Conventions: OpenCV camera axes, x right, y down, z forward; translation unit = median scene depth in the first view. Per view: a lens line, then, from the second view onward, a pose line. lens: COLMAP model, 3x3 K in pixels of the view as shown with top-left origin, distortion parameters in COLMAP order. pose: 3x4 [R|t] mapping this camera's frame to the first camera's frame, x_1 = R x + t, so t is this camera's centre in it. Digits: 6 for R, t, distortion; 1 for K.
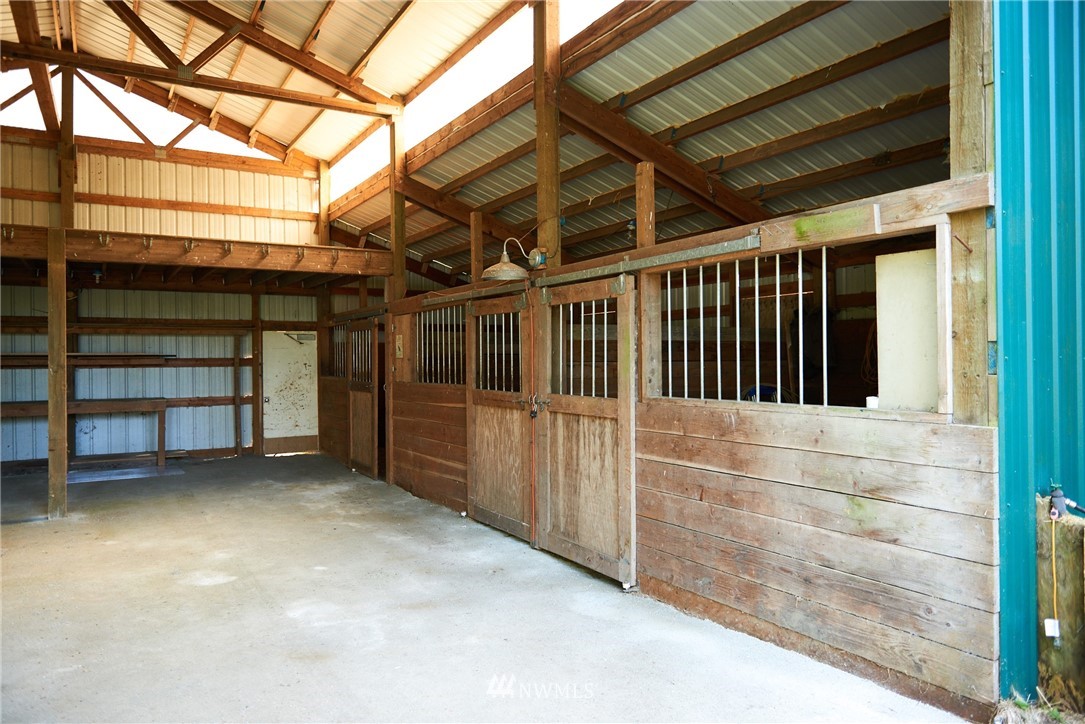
lens RADIAL K [[737.2, 0, 544.1], [0, 737.2, 361.6], [0, 0, 1]] dist [0.010315, 0.001651]
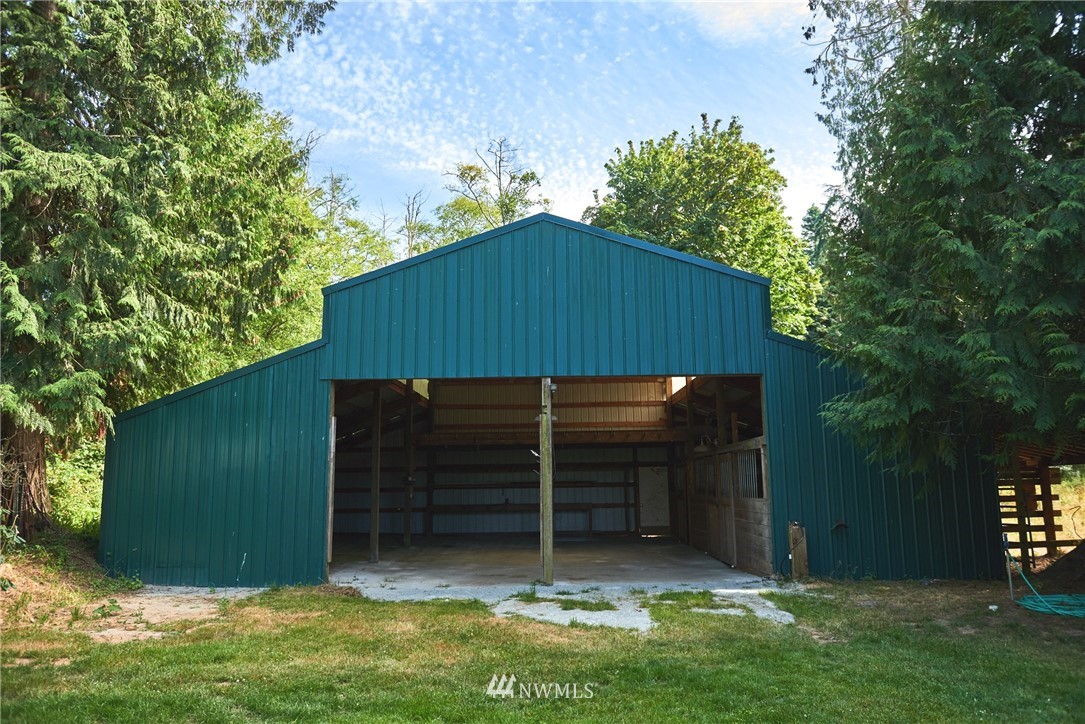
lens RADIAL K [[805.3, 0, 542.4], [0, 805.3, 360.4], [0, 0, 1]] dist [0.001474, 0.000050]
pose [[0.849730, -0.083047, -0.520637, 0.488623], [0.003731, 0.988438, -0.151577, -0.001342], [0.527205, 0.126857, 0.840215, -0.859040]]
